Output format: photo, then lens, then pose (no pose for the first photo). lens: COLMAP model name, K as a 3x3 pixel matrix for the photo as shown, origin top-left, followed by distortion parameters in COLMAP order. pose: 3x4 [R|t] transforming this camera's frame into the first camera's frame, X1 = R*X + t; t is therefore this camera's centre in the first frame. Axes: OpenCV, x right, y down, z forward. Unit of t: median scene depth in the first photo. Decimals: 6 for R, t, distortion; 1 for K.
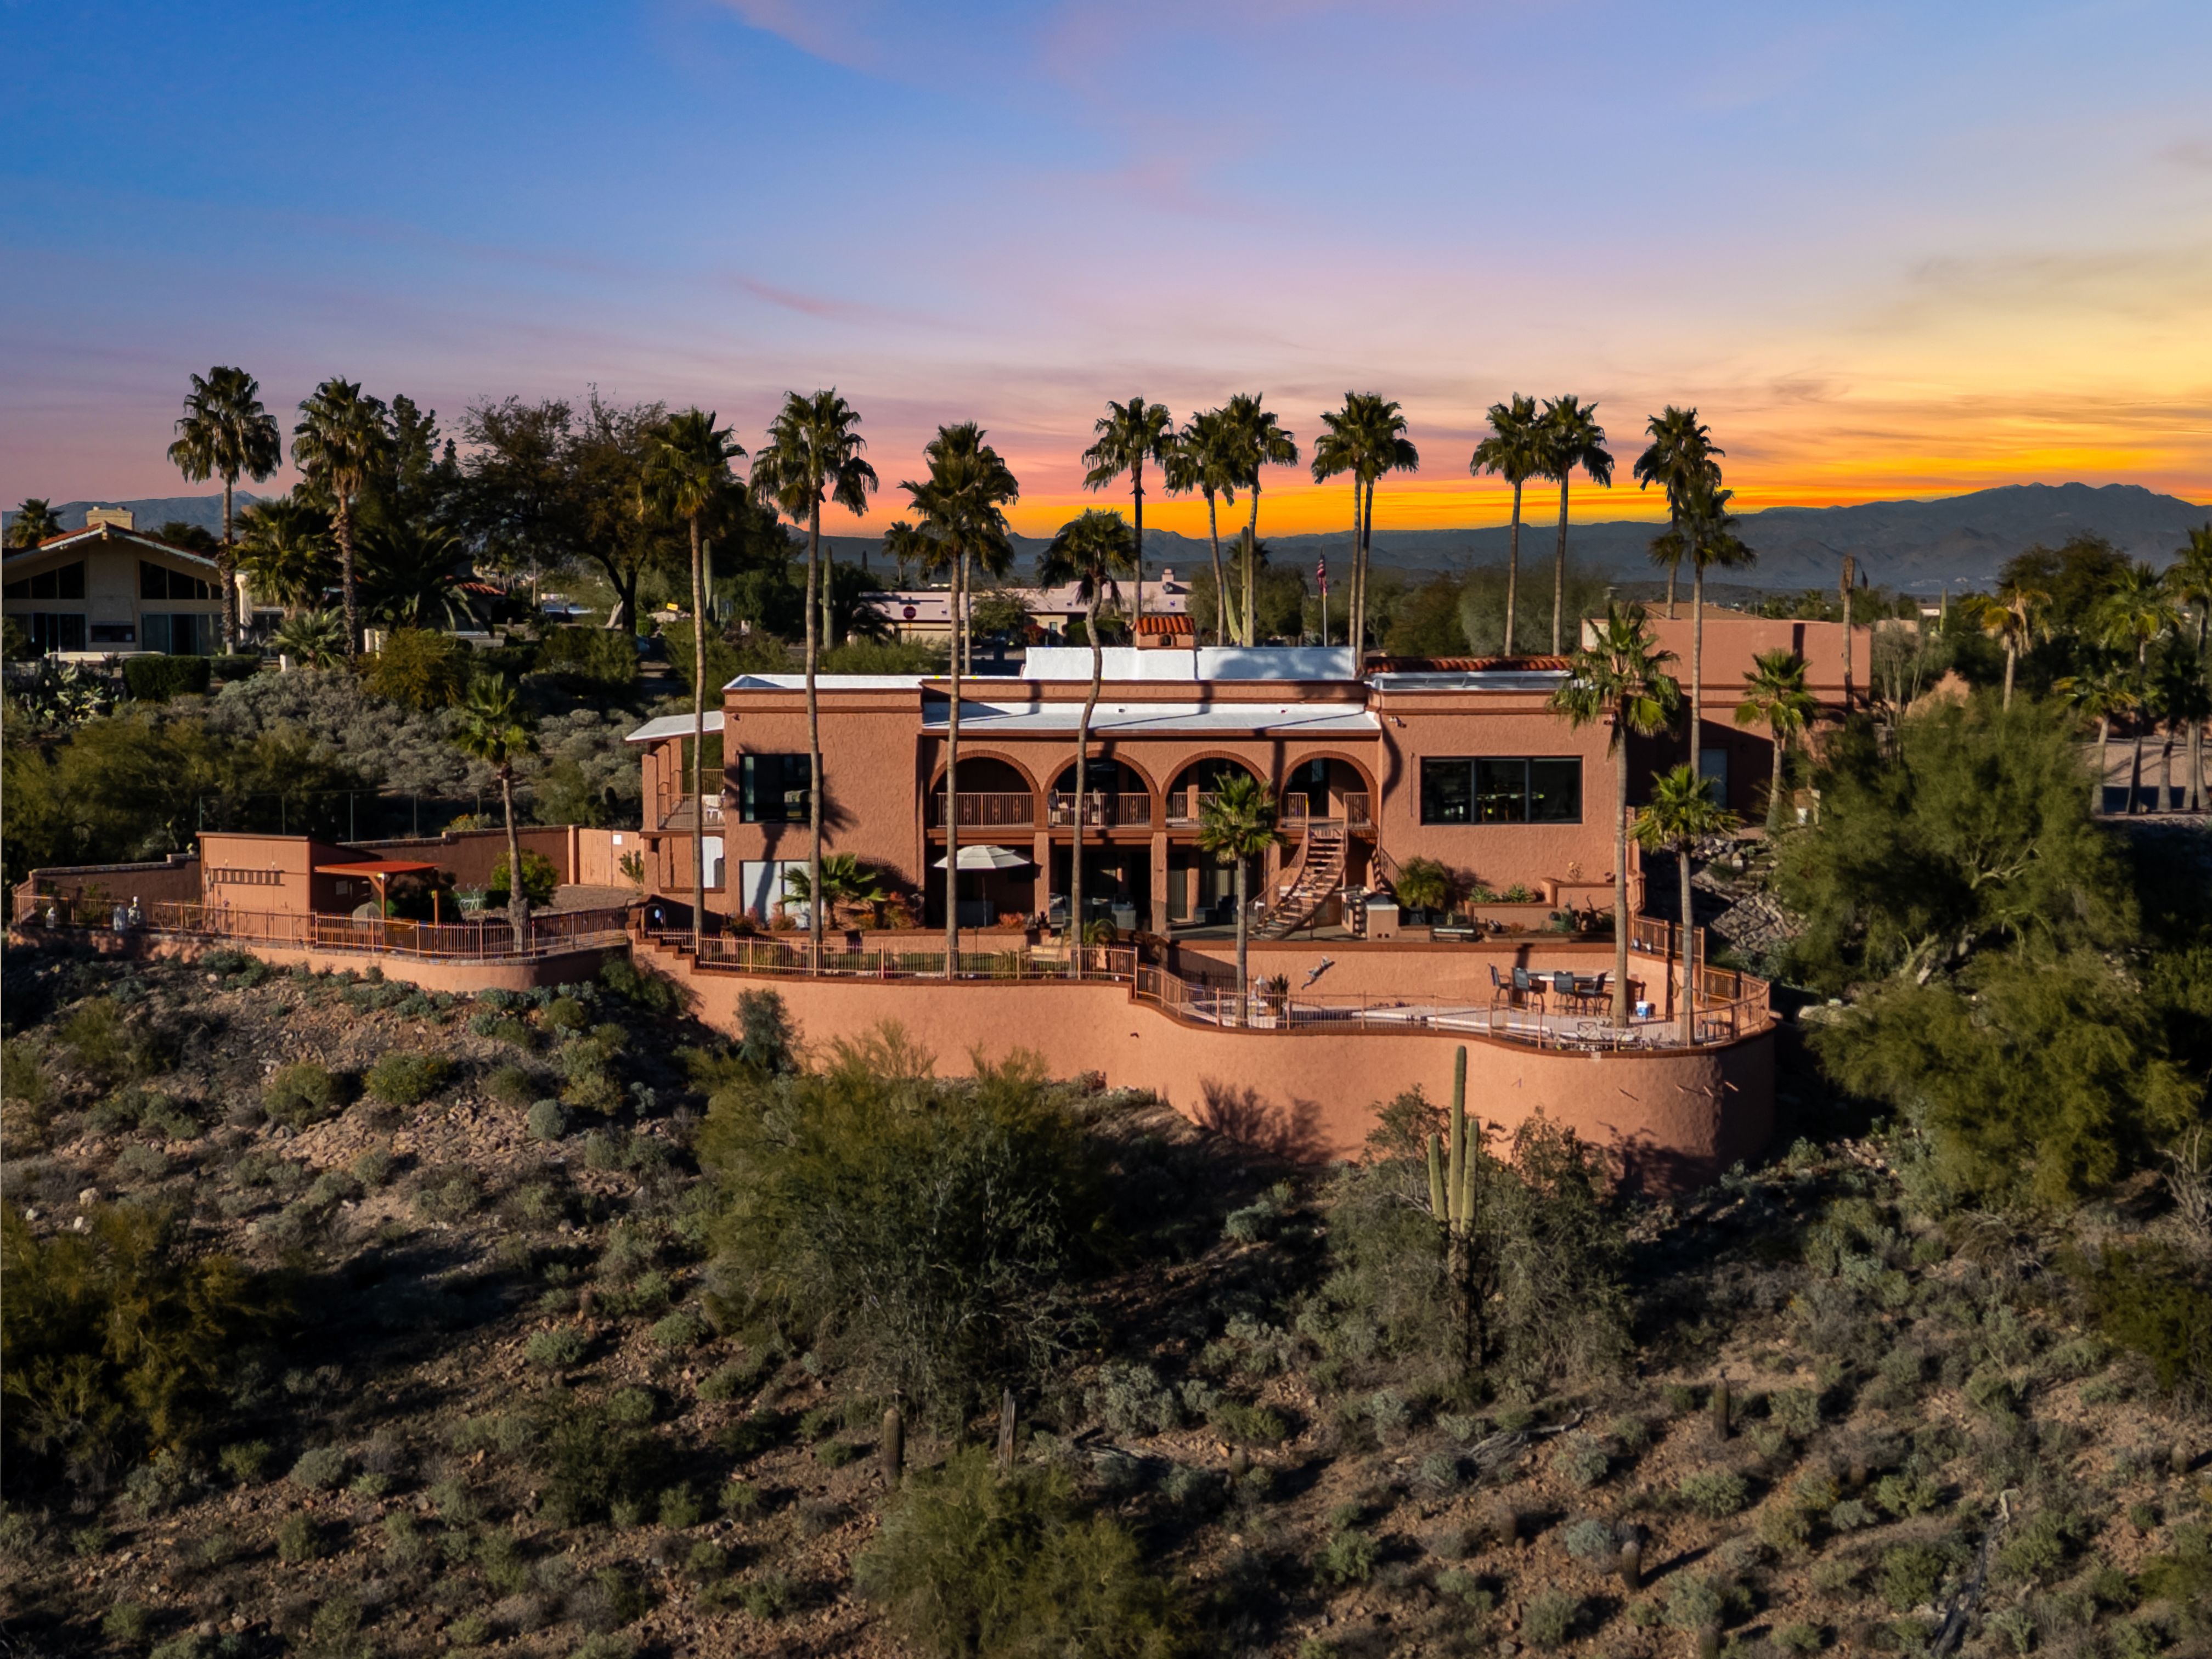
lens RADIAL K [[1556.3, 0, 1138.6], [0, 1556.3, 879.8], [0, 0, 1]] dist [0.032122, 0.000334]
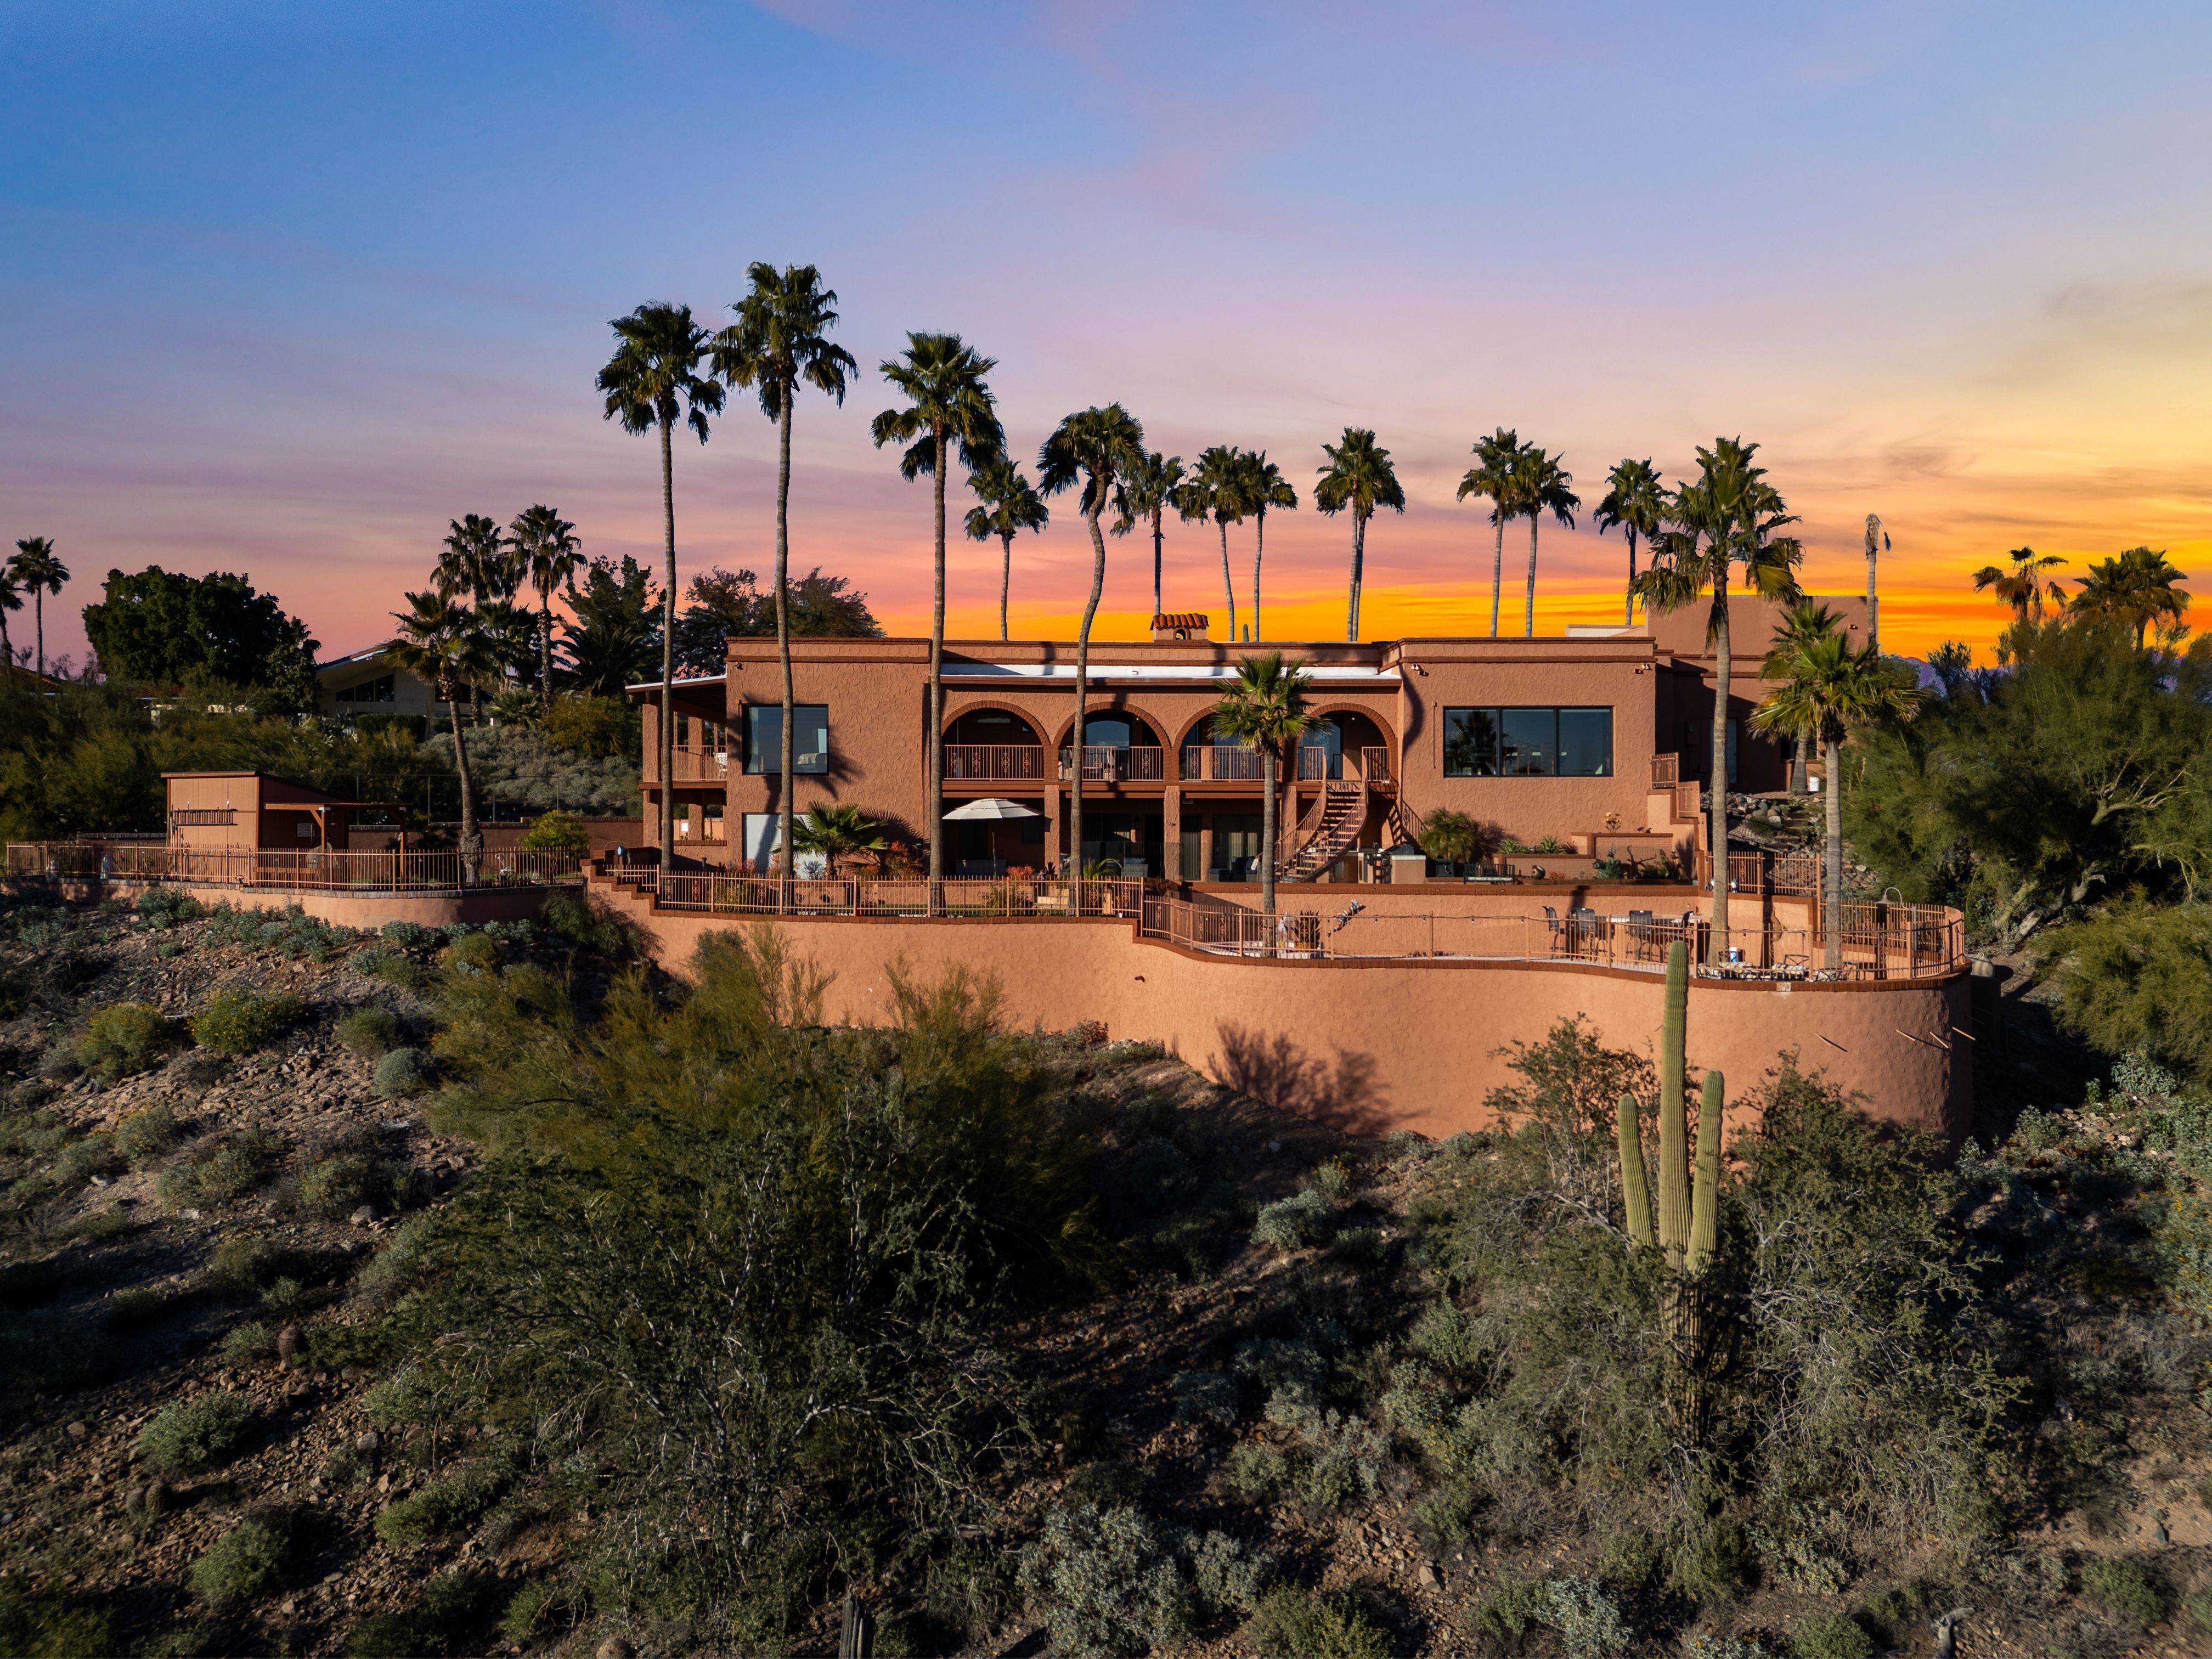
lens RADIAL K [[1520.8, 0, 1103.7], [0, 1520.8, 822.4], [0, 0, 1]] dist [0.075191, -0.075276]
pose [[0.999471, 0.000739, -0.032511, 0.004755], [-0.001262, 0.999870, -0.016083, 0.026930], [0.032495, 0.016116, 0.999342, 0.160528]]
